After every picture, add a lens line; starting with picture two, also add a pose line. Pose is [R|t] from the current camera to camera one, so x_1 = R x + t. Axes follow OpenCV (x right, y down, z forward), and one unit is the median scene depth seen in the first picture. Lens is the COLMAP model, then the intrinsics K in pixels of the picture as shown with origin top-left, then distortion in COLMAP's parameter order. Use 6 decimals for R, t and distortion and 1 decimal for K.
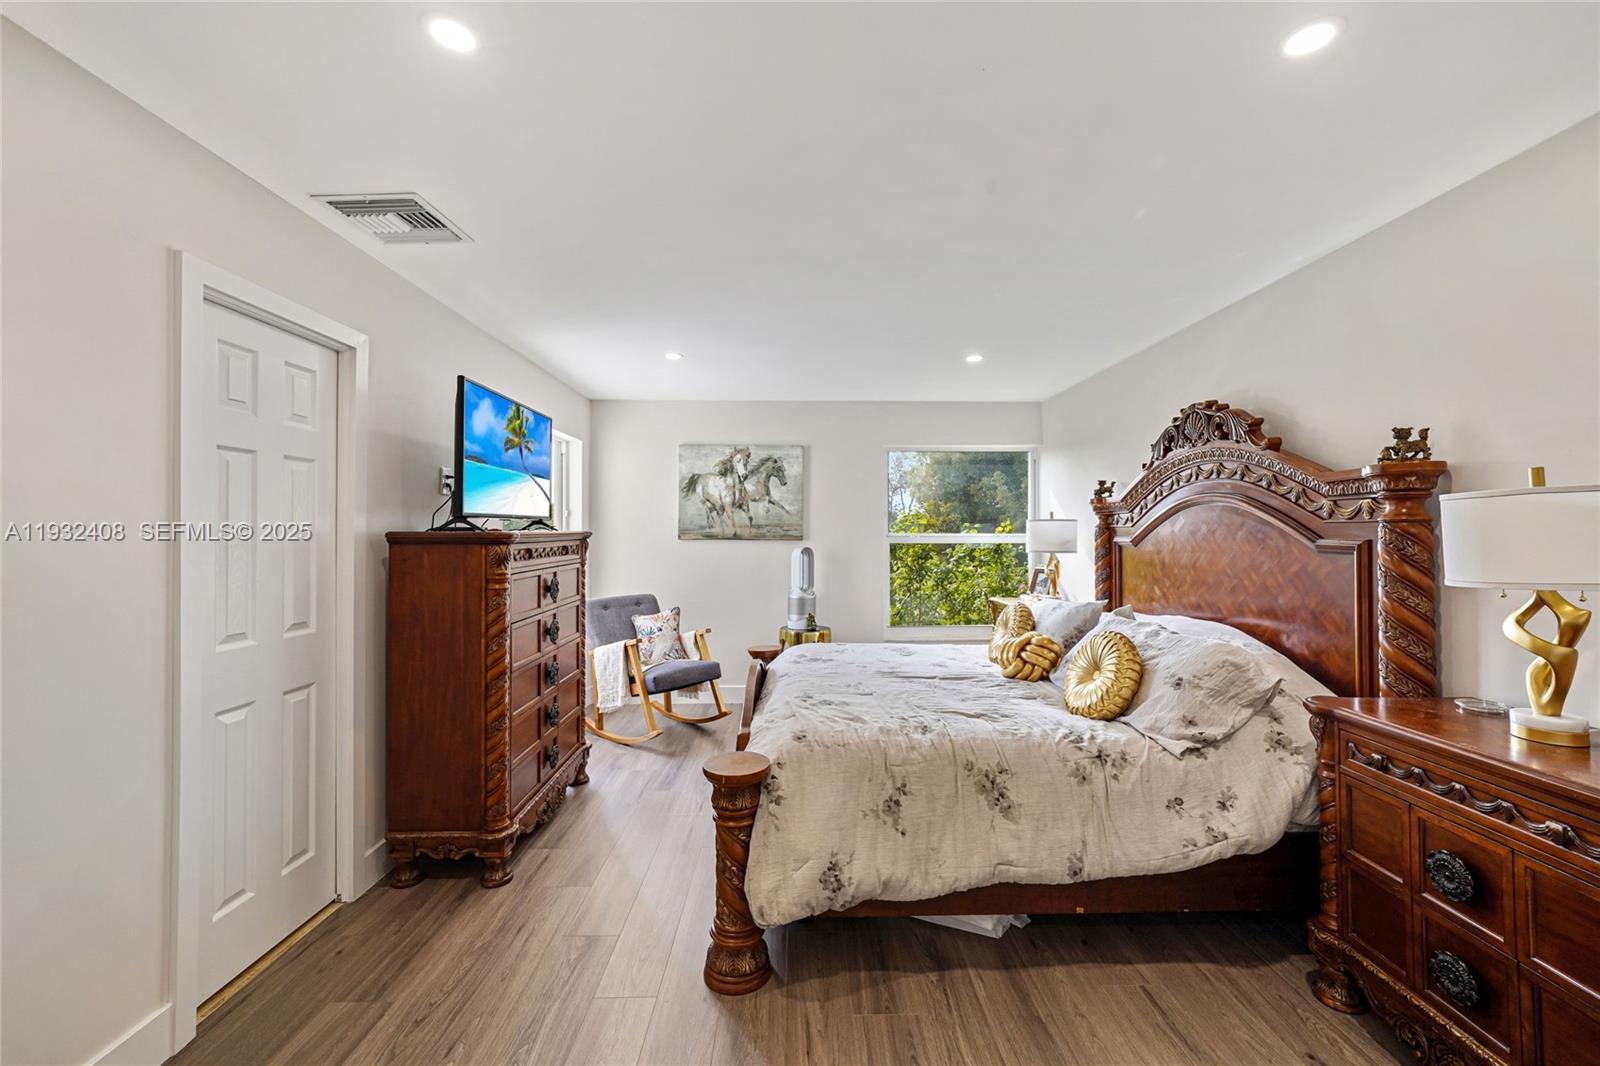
lens RADIAL K [[657.8, 0, 793.1], [0, 657.8, 526.4], [0, 0, 1]] dist [-0.010429, 0.005996]
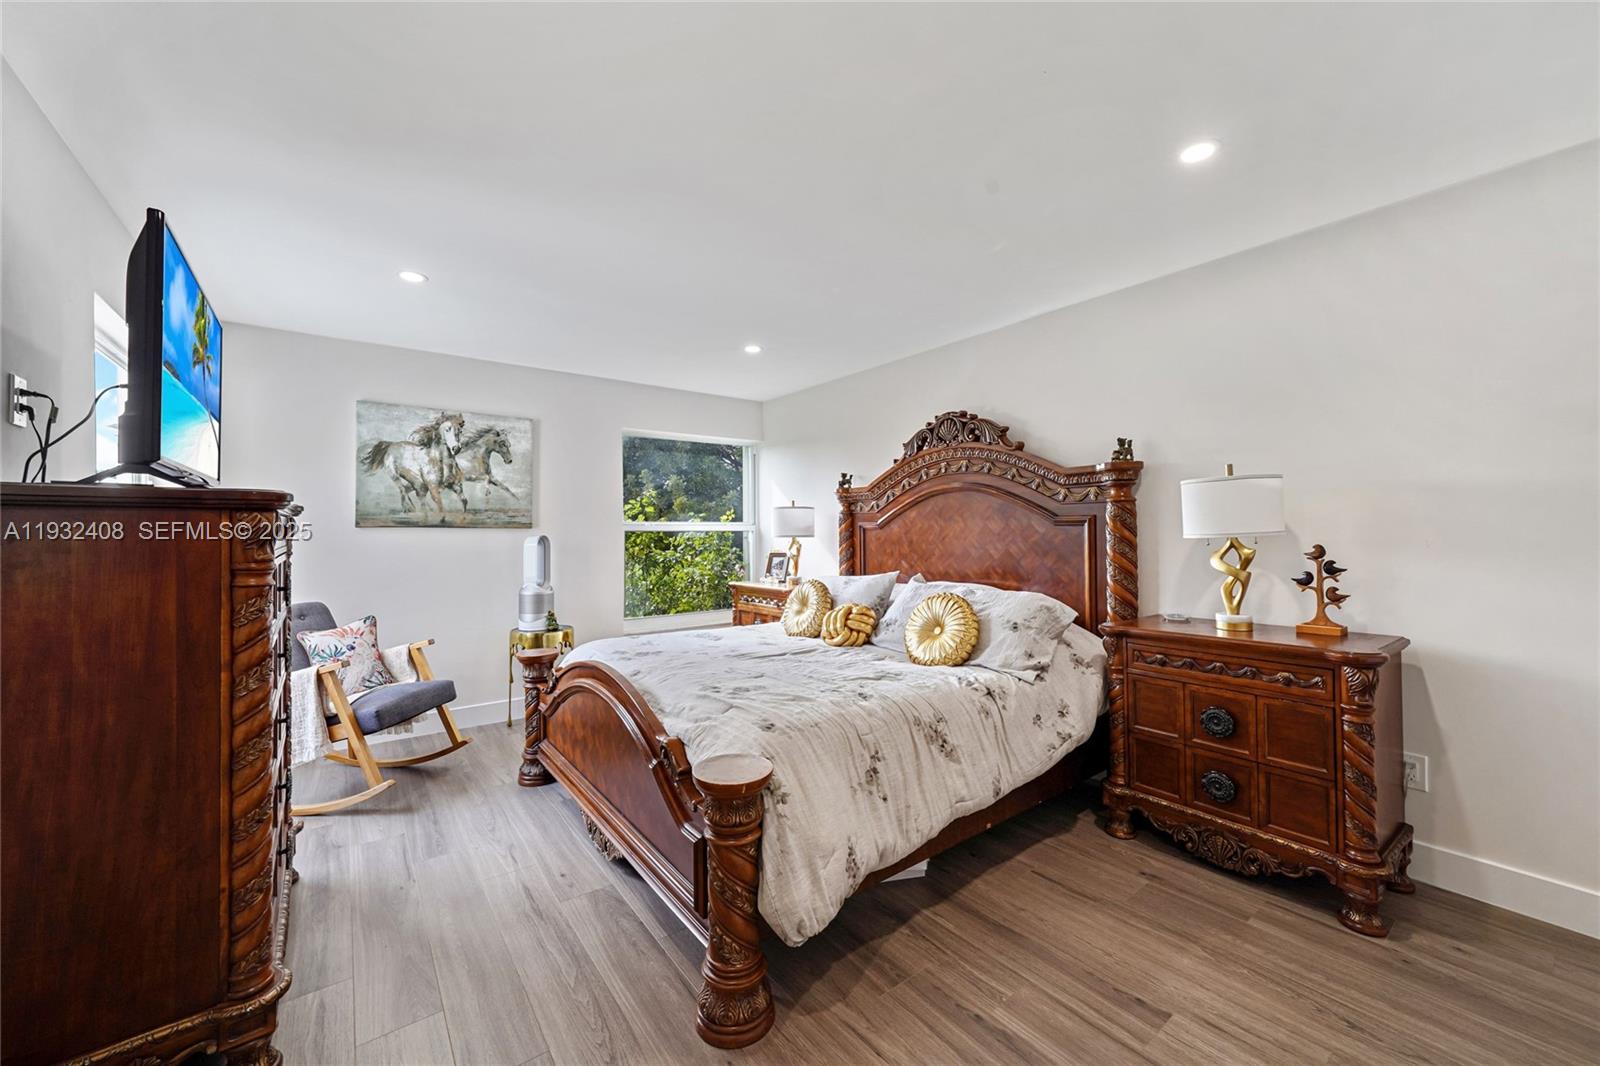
lens RADIAL K [[629.2, 0, 803.7], [0, 629.2, 529.1], [0, 0, 1]] dist [-0.013253, 0.005465]
pose [[0.792783, 0.000242, 0.609504, -0.402496], [-0.000075, 1.000000, -0.000299, 0.044117], [-0.609504, 0.000192, 0.792783, 0.247778]]
